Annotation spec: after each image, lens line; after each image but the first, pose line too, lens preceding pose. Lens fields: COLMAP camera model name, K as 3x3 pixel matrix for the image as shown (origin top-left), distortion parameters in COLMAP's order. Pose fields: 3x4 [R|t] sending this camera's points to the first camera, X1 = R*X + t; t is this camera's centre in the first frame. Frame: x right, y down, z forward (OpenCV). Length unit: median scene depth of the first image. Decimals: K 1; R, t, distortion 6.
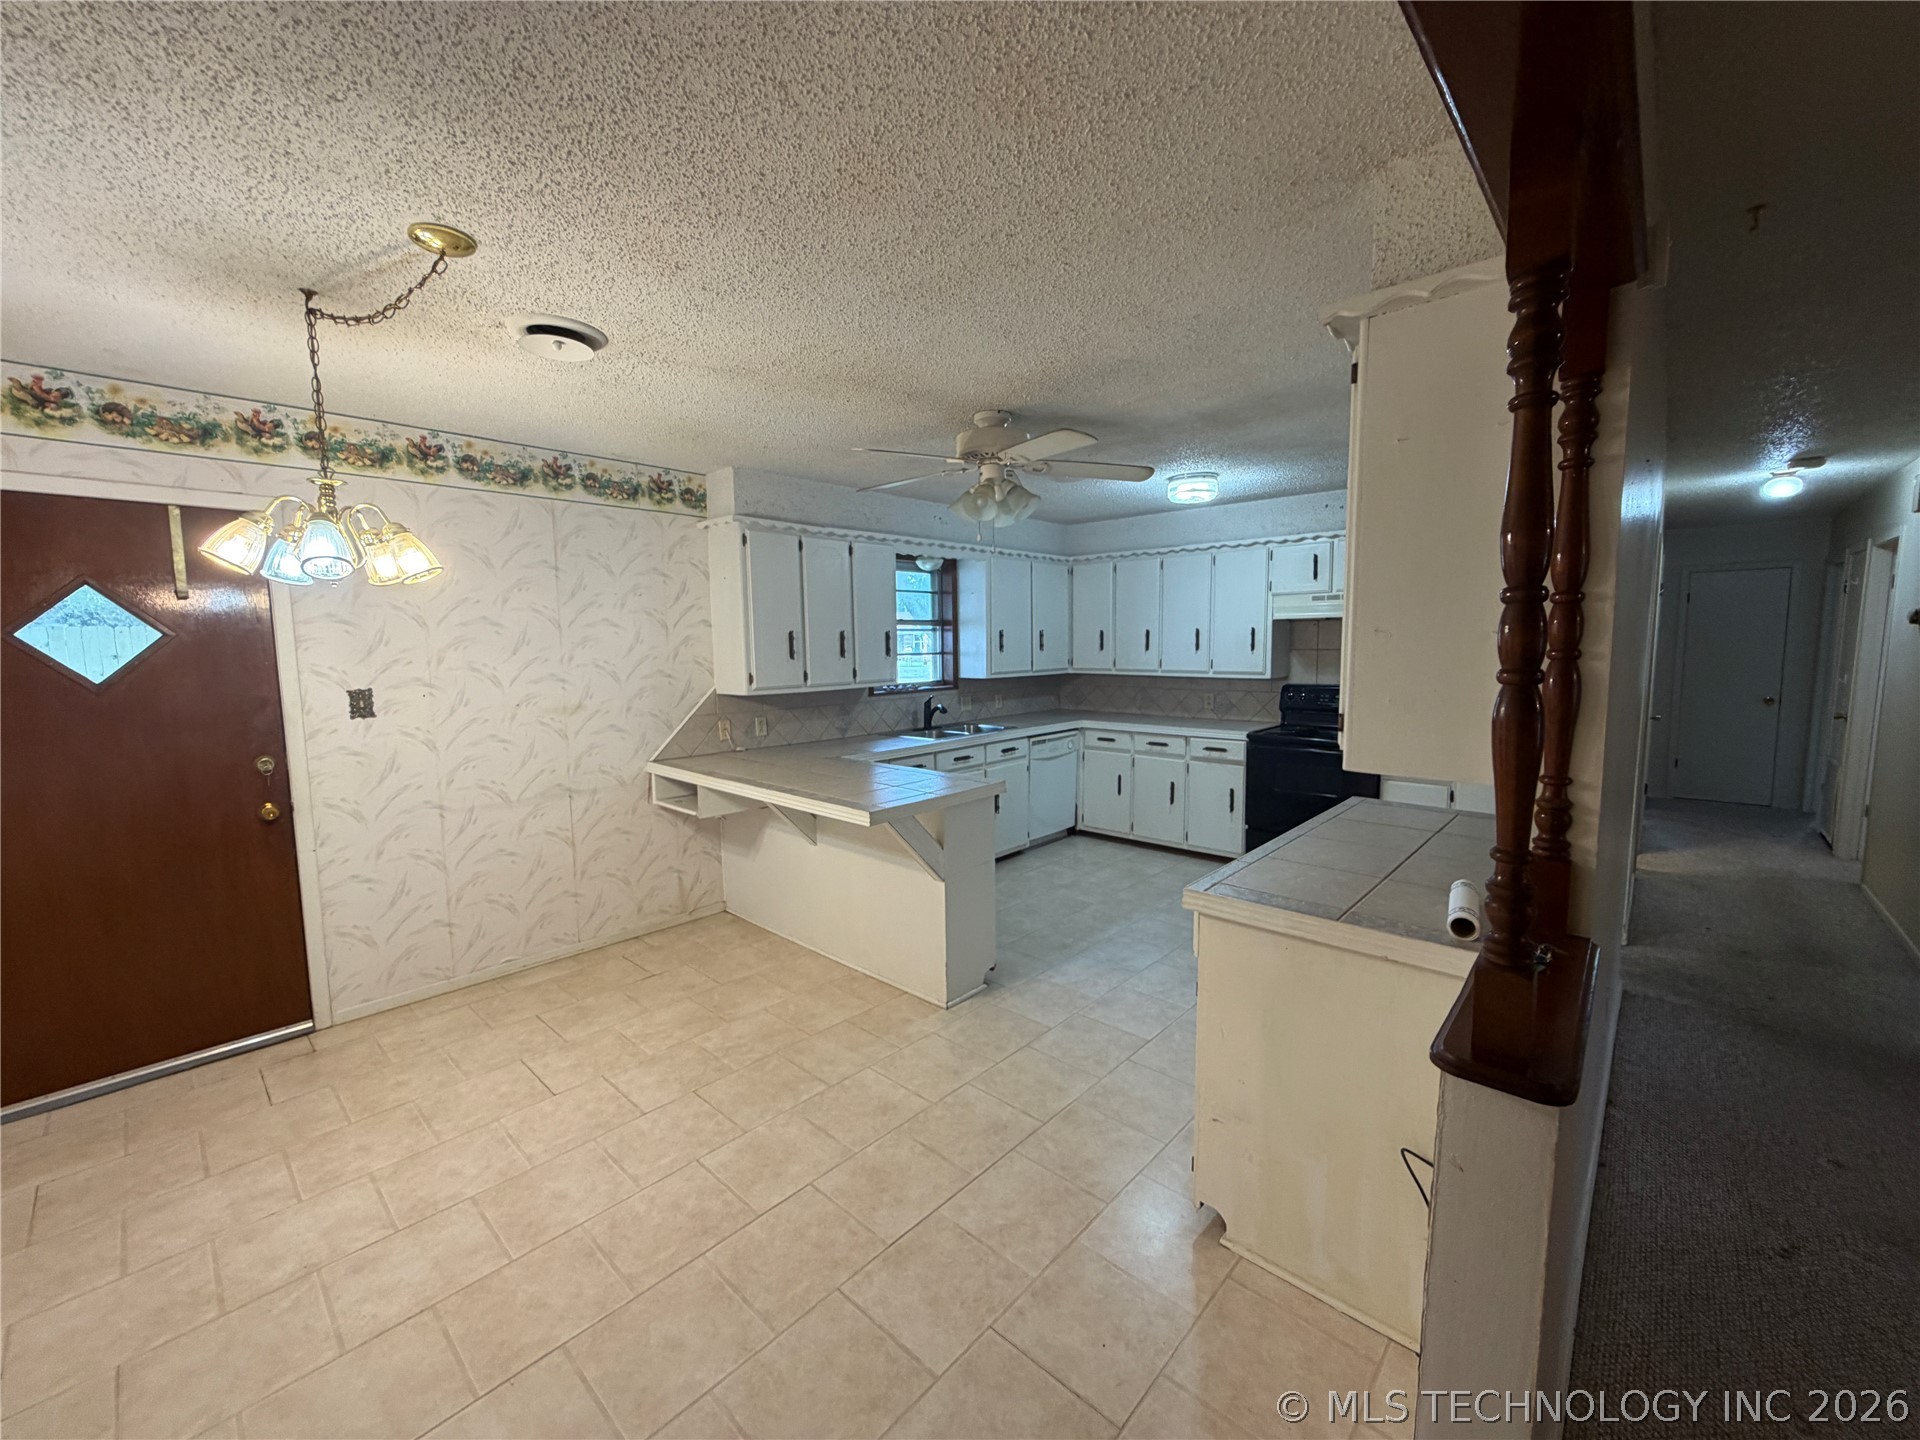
lens RADIAL K [[767.8, 0, 952.9], [0, 767.8, 719.8], [0, 0, 1]] dist [-0.000358, -0.000378]
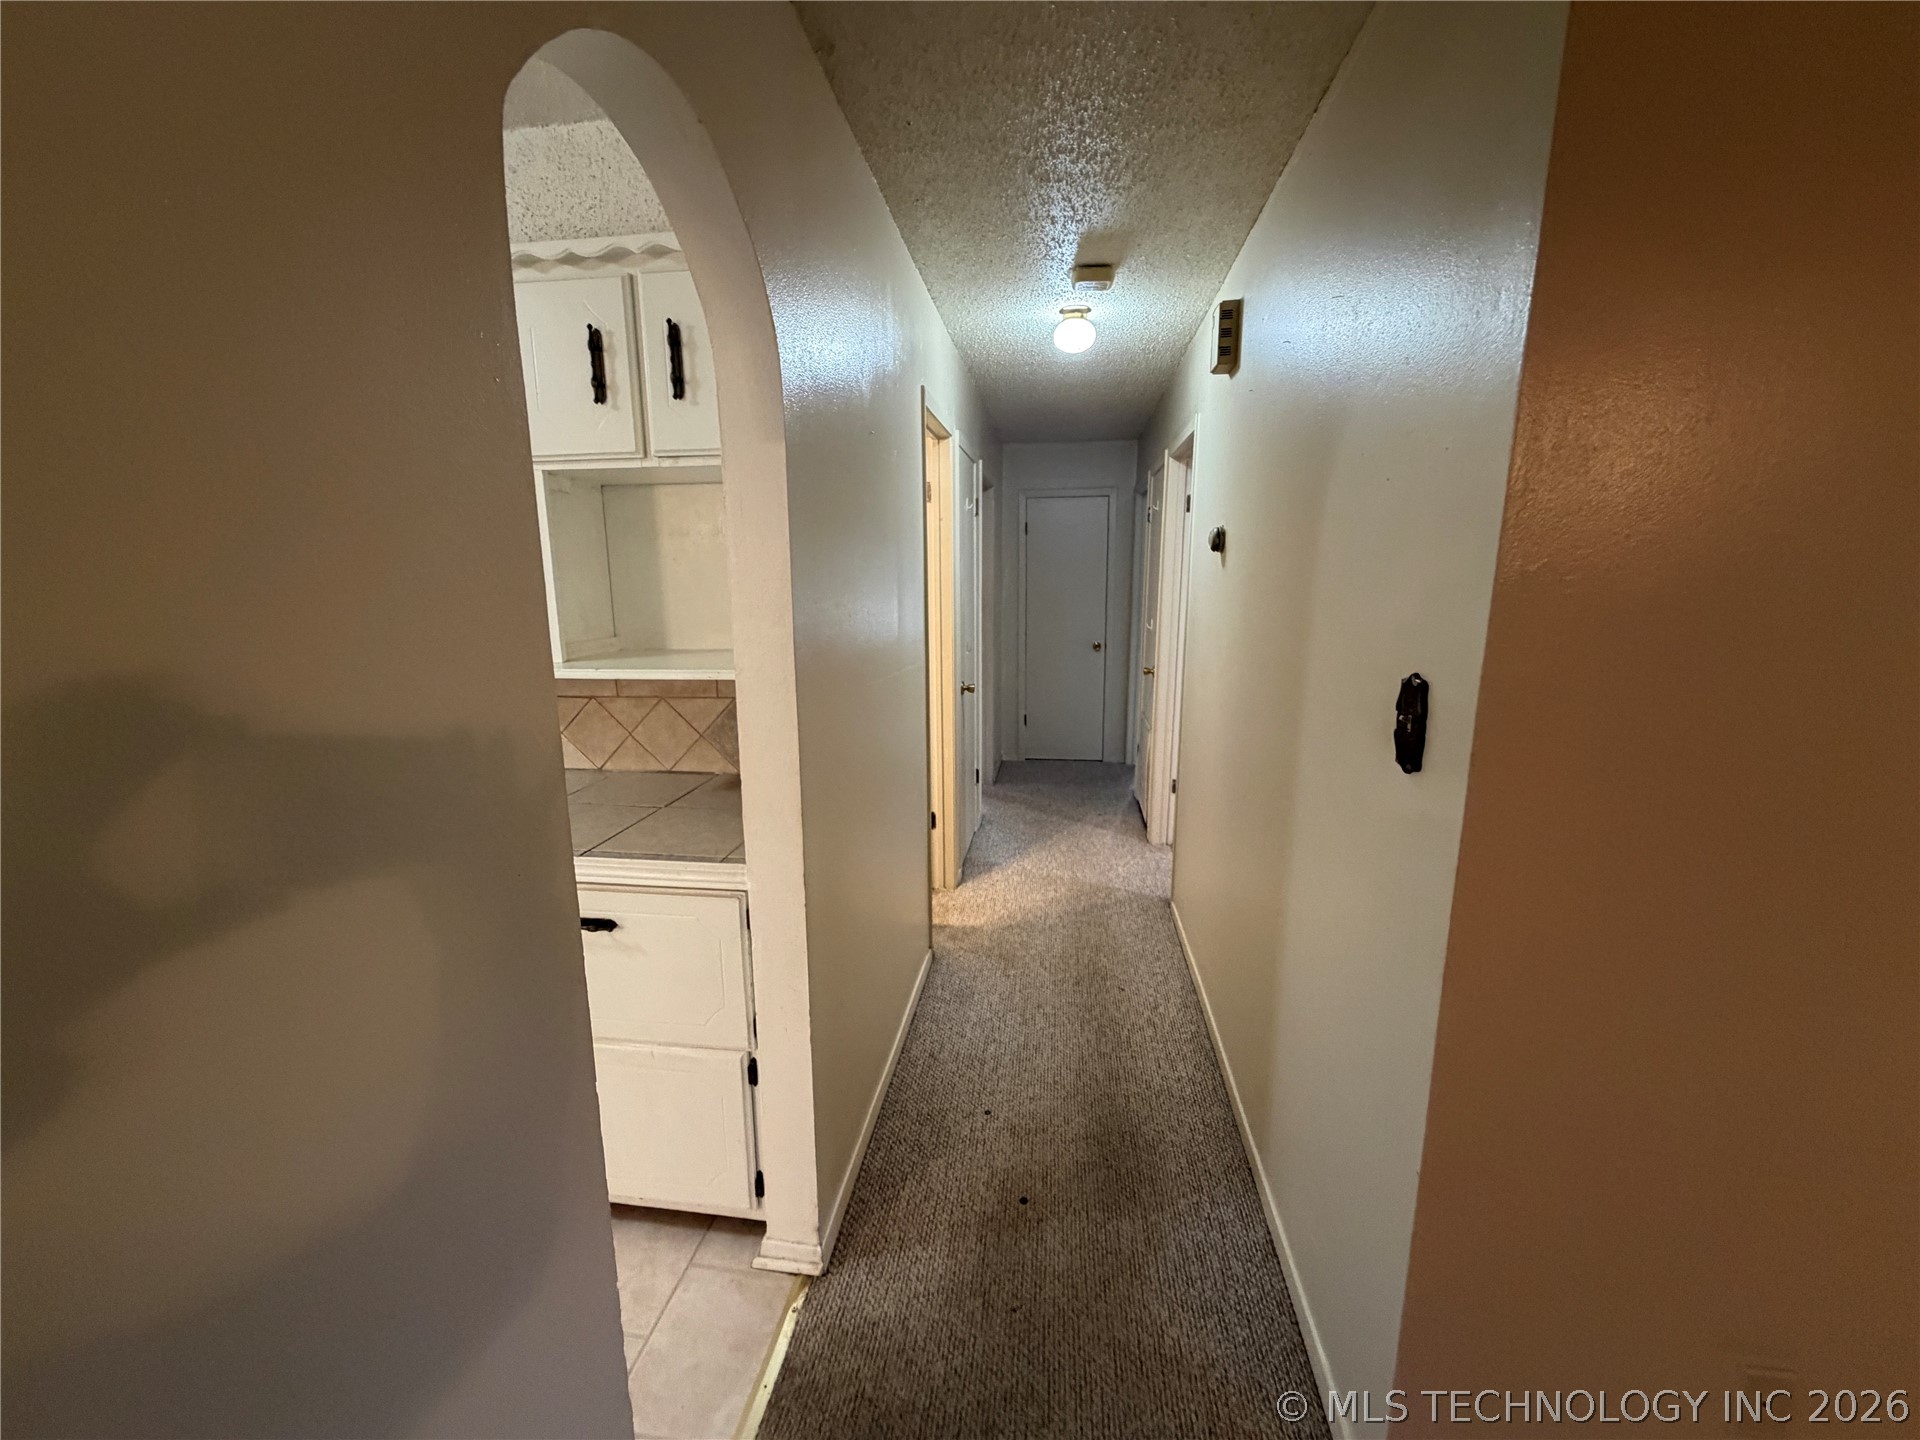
lens RADIAL K [[767.8, 0, 961.2], [0, 767.8, 720.1], [0, 0, 1]] dist [-0.000358, -0.000378]
pose [[0.817781, -0.097929, 0.567137, 0.541669], [0.052696, 0.994019, 0.095655, -0.044232], [-0.573112, -0.048339, 0.818050, 0.456874]]
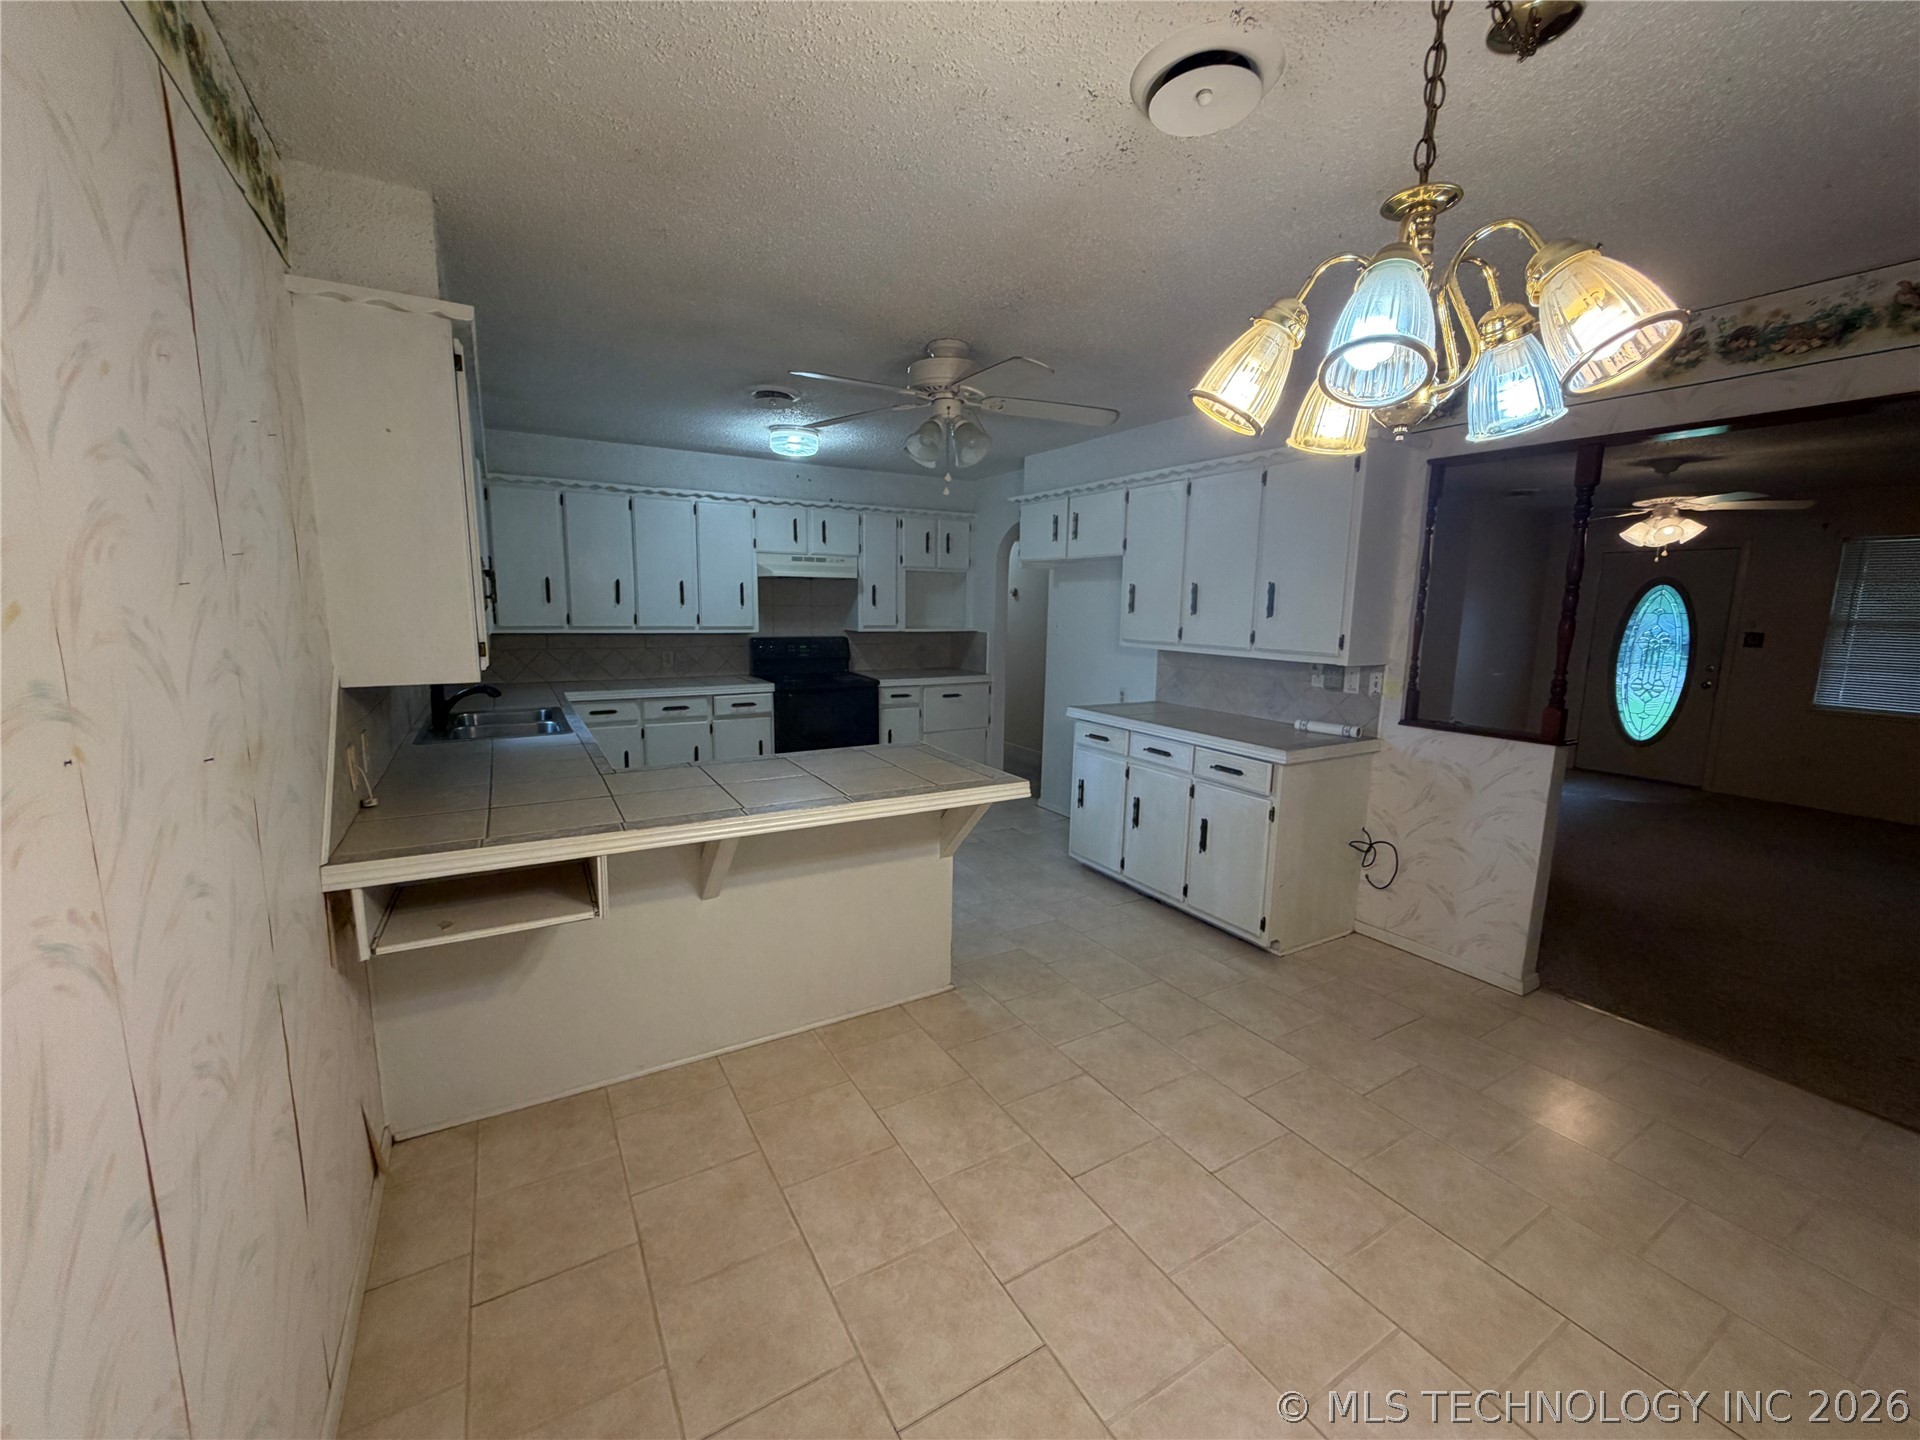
lens RADIAL K [[767.8, 0, 956.3], [0, 767.8, 724.0], [0, 0, 1]] dist [-0.000358, -0.000378]
pose [[0.279446, -0.134030, 0.950761, -0.544791], [0.079202, 0.990052, 0.116290, -0.031421], [-0.956889, 0.042805, 0.287281, 0.459694]]
